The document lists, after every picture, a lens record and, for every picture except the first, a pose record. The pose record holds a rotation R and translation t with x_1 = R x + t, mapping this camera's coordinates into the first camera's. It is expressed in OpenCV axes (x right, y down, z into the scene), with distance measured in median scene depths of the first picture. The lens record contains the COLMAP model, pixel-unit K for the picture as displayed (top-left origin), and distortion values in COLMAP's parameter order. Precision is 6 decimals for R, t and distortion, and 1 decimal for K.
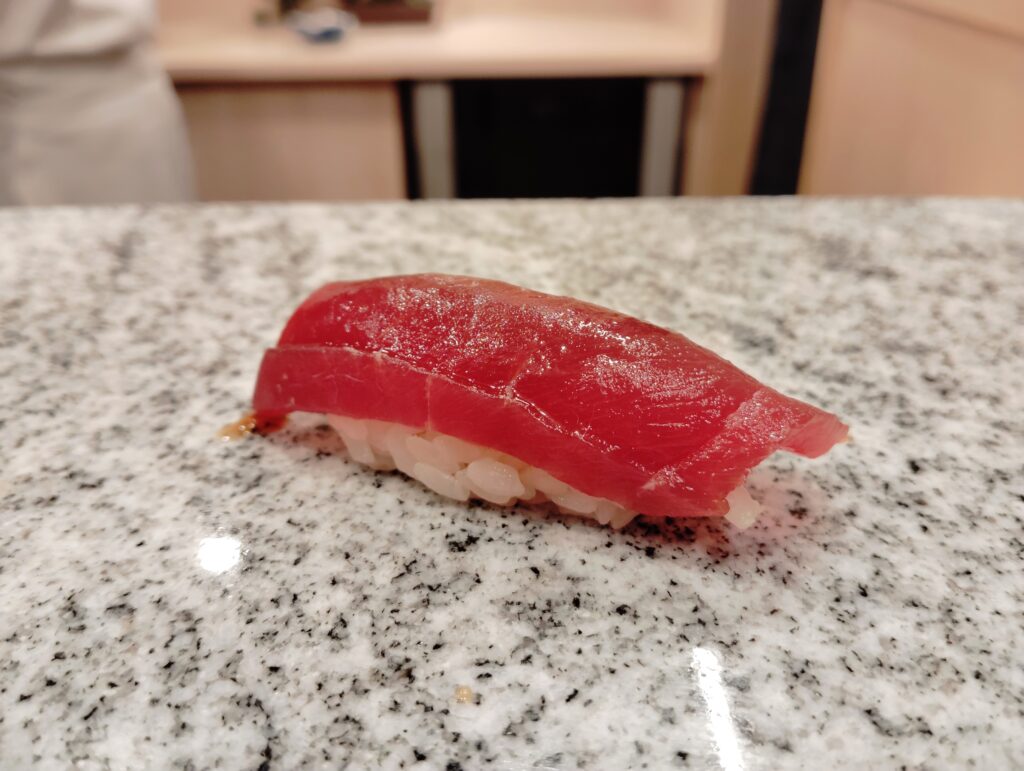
lens RADIAL K [[855.0, 0, 516.1], [0, 855.0, 386.4], [0, 0, 1]] dist [0.047348, -0.171227]
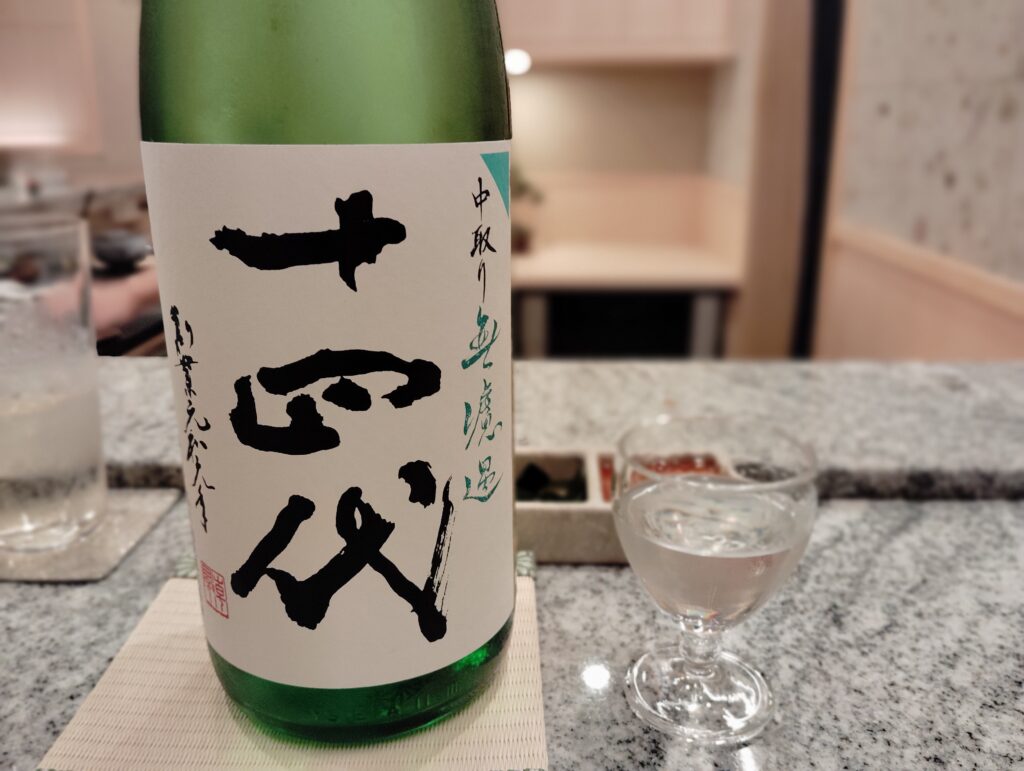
lens RADIAL K [[846.0, 0, 510.6], [0, 846.0, 384.9], [0, 0, 1]] dist [0.060875, -0.150817]
pose [[0.999123, 0.016127, -0.038646, -1.208746], [-0.024008, 0.976733, -0.213109, 1.135094], [0.034311, 0.213850, 0.976264, -4.189385]]
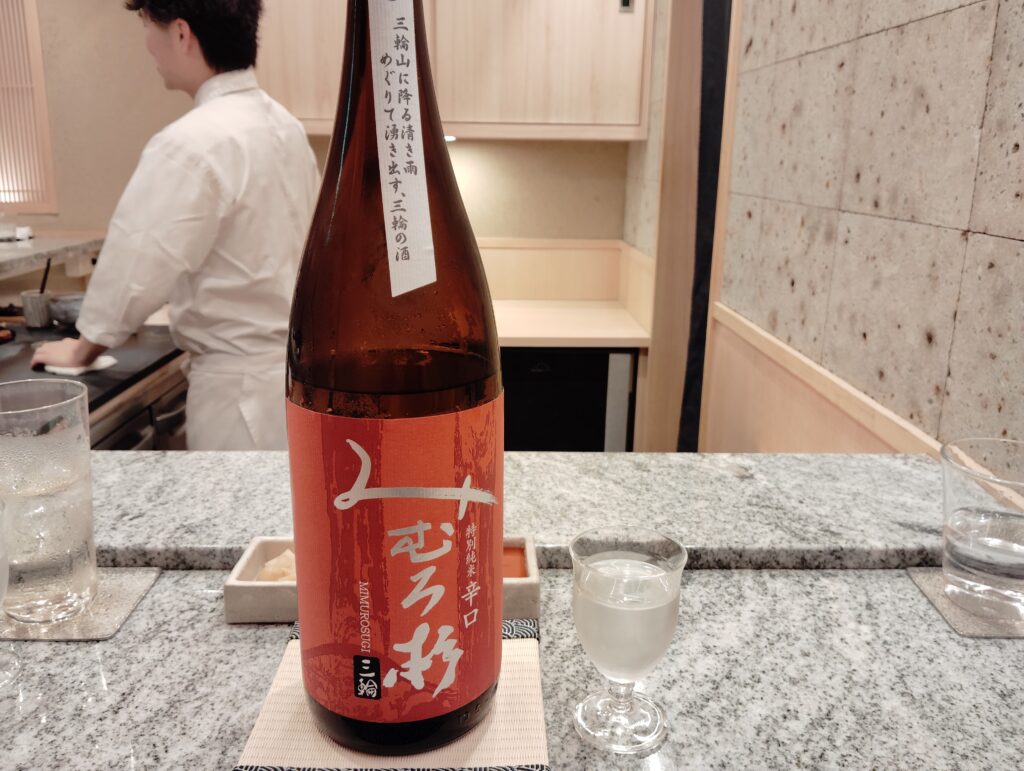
lens RADIAL K [[844.0, 0, 507.5], [0, 844.0, 383.2], [0, 0, 1]] dist [0.082298, -0.177029]
pose [[0.999723, 0.015176, 0.018011, -0.728800], [-0.010266, 0.969041, -0.246685, 0.950035], [-0.021197, 0.246432, 0.968928, -6.142117]]
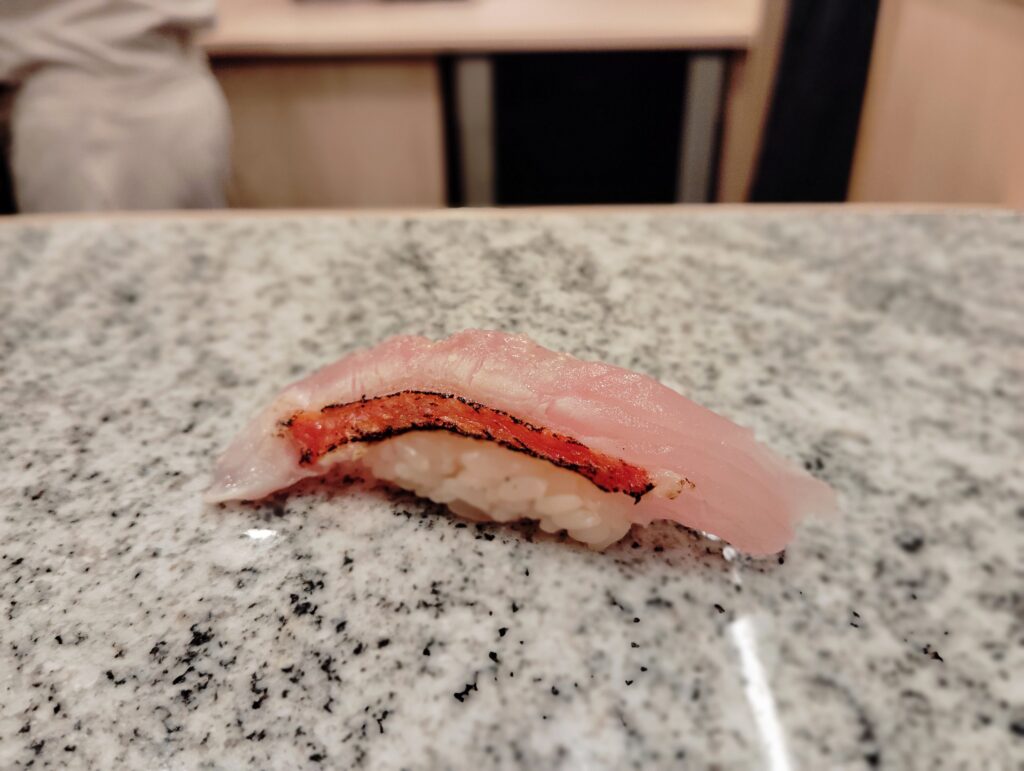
lens RADIAL K [[846.9, 0, 516.0], [0, 846.9, 387.2], [0, 0, 1]] dist [0.056113, -0.176491]
pose [[0.999983, -0.001167, -0.005718, -0.619319], [0.001382, 0.999290, 0.037645, -0.079714], [0.005670, -0.037652, 0.999275, -0.162035]]
